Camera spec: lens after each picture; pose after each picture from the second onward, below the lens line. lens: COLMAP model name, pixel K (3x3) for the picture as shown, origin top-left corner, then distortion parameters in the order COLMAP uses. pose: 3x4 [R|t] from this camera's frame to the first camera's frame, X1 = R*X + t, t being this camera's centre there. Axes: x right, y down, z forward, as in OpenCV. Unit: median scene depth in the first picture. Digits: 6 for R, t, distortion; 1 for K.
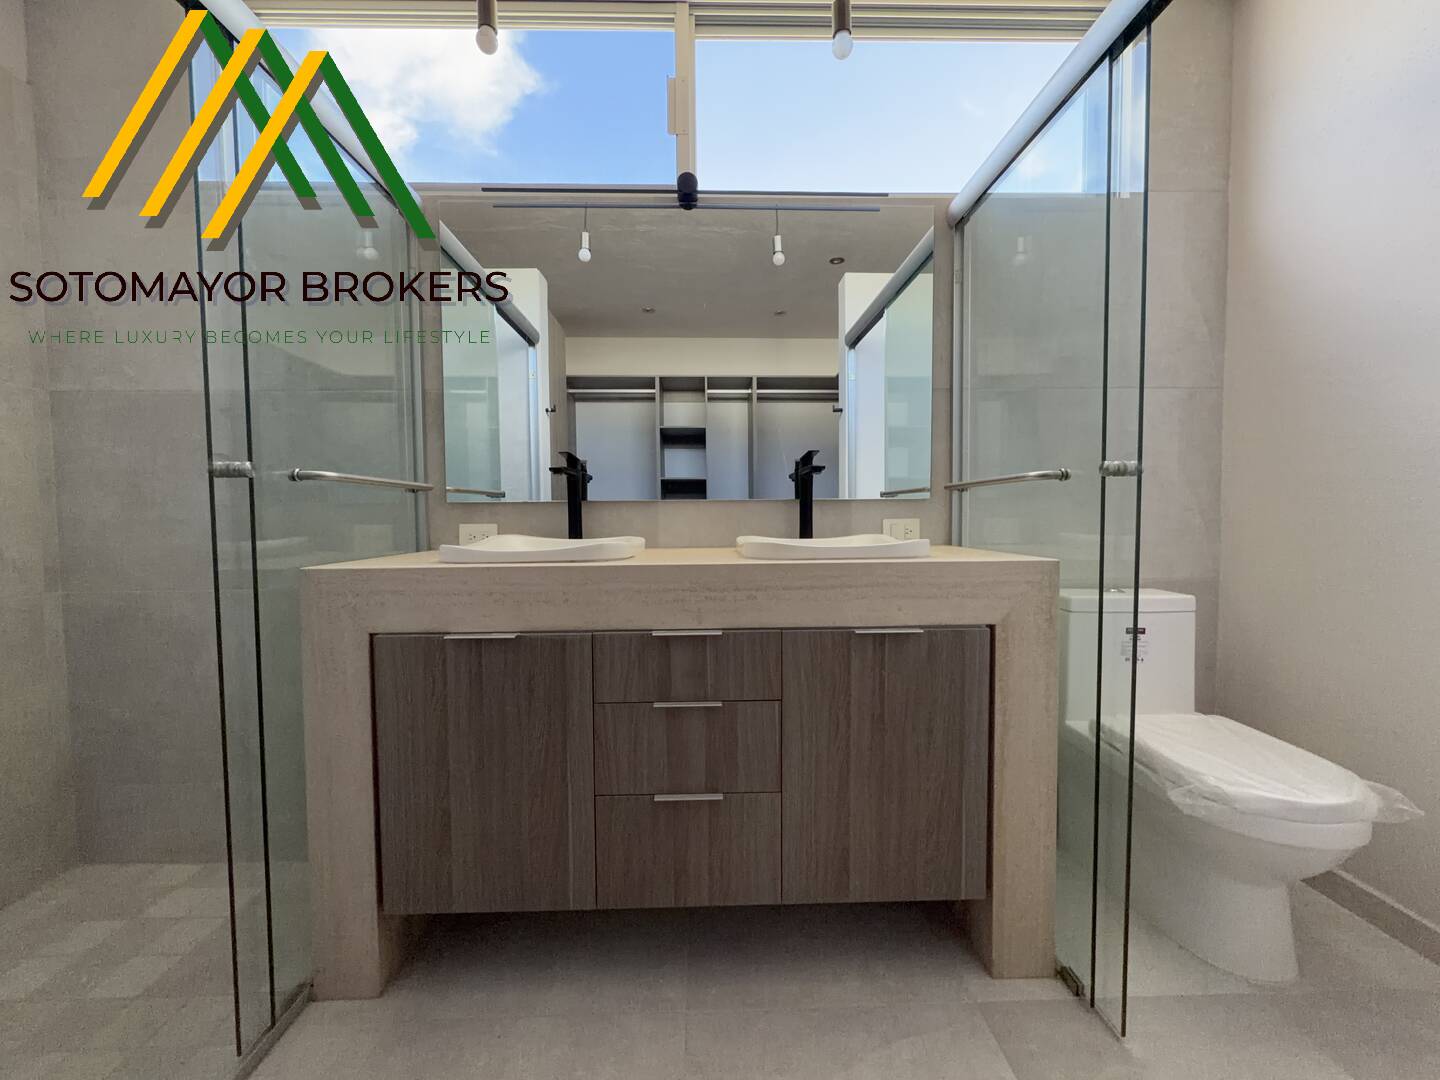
lens RADIAL K [[573.3, 0, 720.0], [0, 573.3, 540.0], [0, 0, 1]] dist [-0.000862, -0.000253]
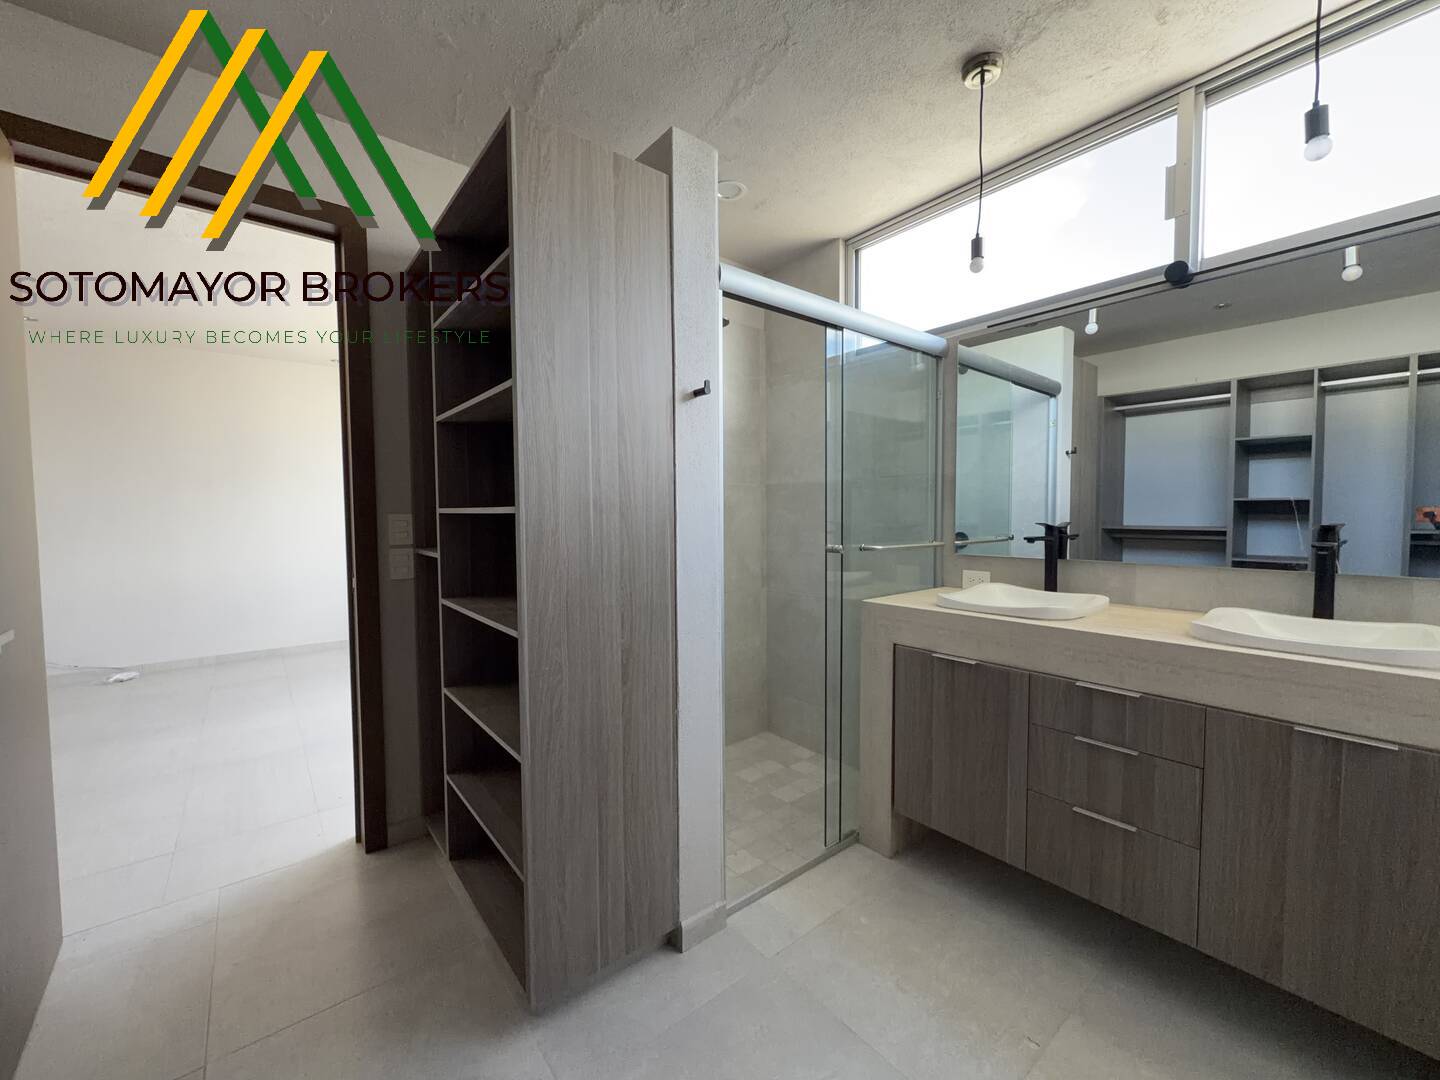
lens RADIAL K [[573.3, 0, 720.0], [0, 573.3, 540.0], [0, 0, 1]] dist [-0.000862, -0.000253]
pose [[0.611404, 0.040955, -0.790258, 0.363909], [-0.034491, 0.999090, 0.025093, -0.151501], [0.790566, 0.011915, 0.612261, -0.406440]]
